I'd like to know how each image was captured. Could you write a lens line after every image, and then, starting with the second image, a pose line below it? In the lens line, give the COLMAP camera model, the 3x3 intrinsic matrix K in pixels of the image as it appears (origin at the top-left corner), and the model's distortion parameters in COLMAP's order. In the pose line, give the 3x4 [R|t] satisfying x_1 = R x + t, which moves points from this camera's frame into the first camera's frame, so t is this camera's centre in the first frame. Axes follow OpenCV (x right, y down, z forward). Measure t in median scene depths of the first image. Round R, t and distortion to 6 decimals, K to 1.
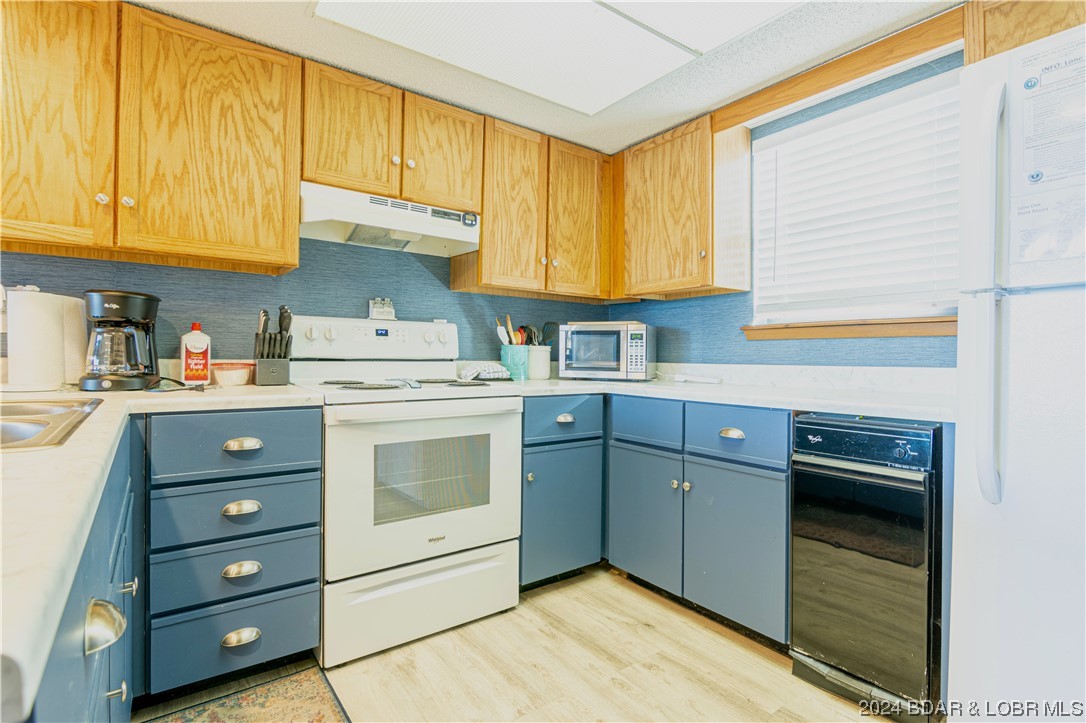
lens RADIAL K [[521.4, 0, 539.0], [0, 521.4, 360.9], [0, 0, 1]] dist [-0.006196, -0.004769]
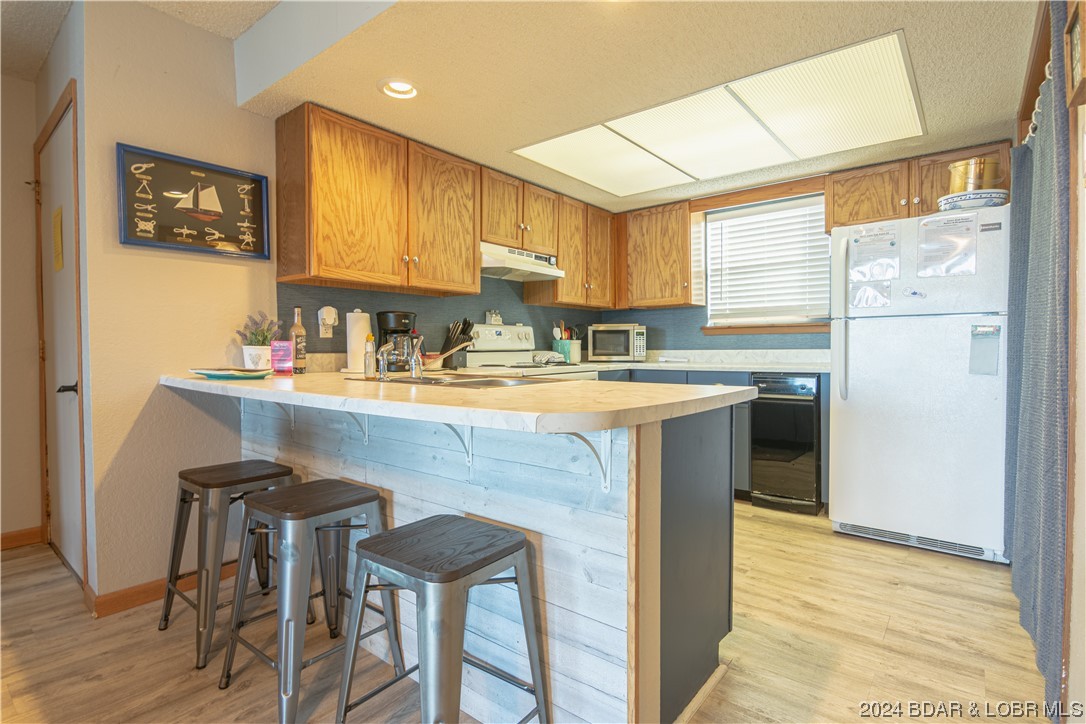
lens RADIAL K [[521.4, 0, 541.8], [0, 521.4, 361.6], [0, 0, 1]] dist [-0.006196, -0.004769]
pose [[0.967305, -0.024553, 0.252425, -0.662474], [0.019748, 0.999573, 0.021552, -0.001551], [-0.252847, -0.015862, 0.967376, -0.605245]]
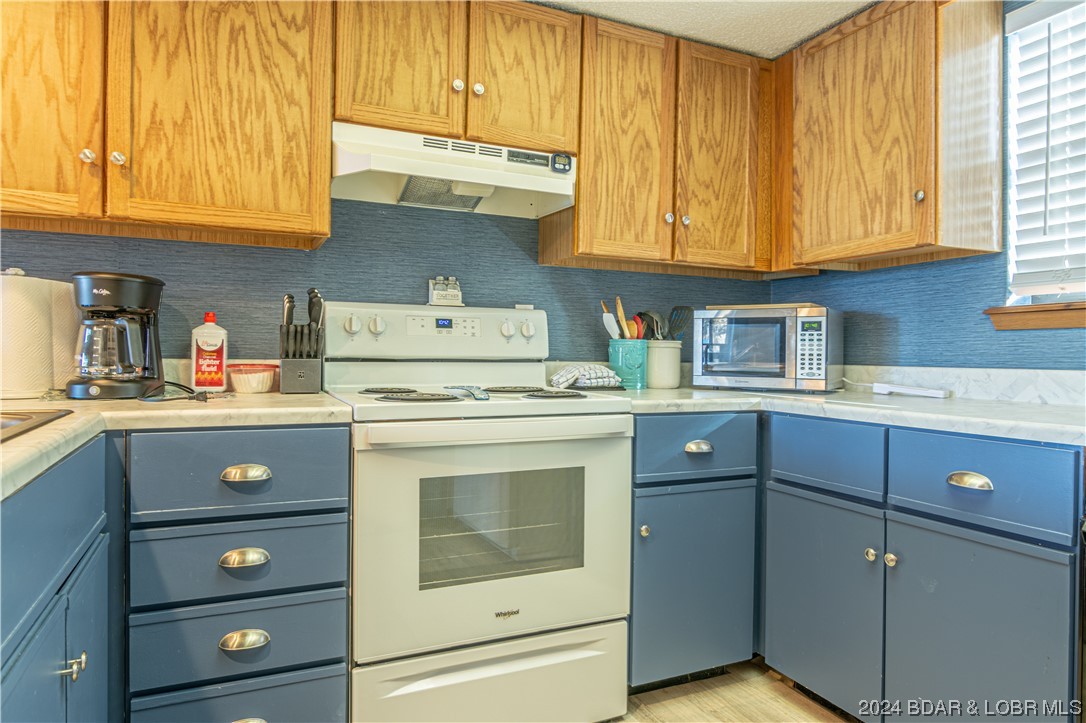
lens RADIAL K [[667.0, 0, 539.1], [0, 667.0, 363.2], [0, 0, 1]] dist [-0.000550, -0.009908]
pose [[0.977725, 0.003040, -0.209867, 0.033779], [-0.002126, 0.999987, 0.004577, -0.002478], [0.209878, -0.004029, 0.977719, 0.117725]]
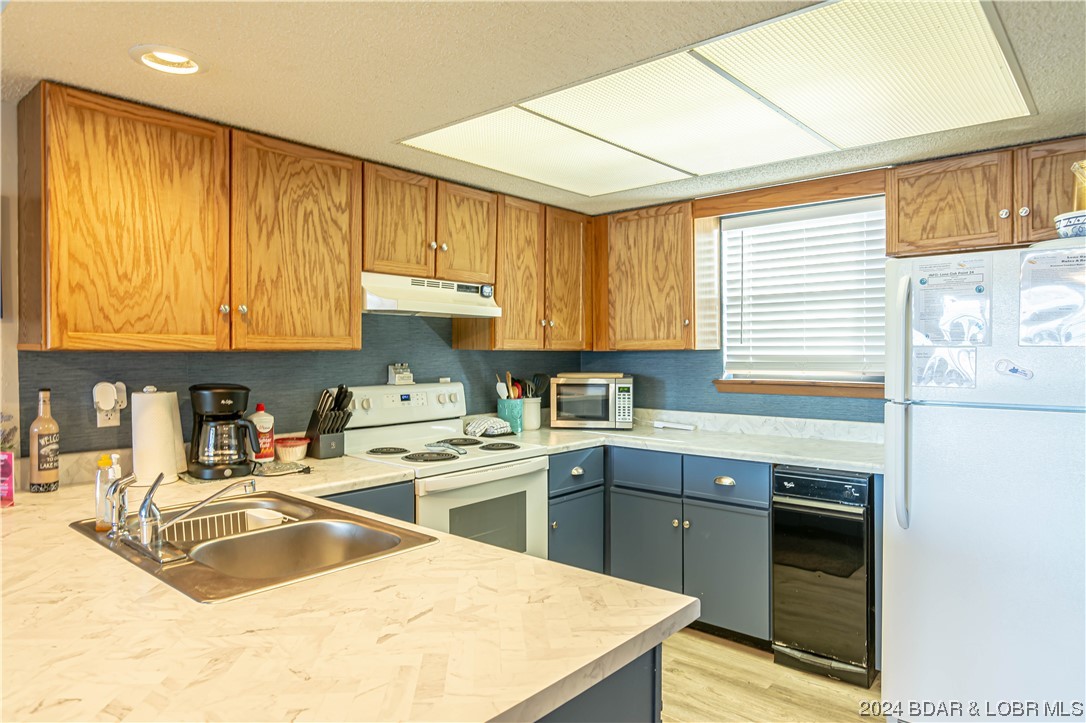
lens RADIAL K [[667.0, 0, 540.9], [0, 667.0, 365.7], [0, 0, 1]] dist [-0.000550, -0.009908]
pose [[0.975142, -0.016623, 0.220958, -0.386115], [0.014008, 0.999812, 0.013397, -0.155554], [-0.221139, -0.009968, 0.975191, -0.438207]]
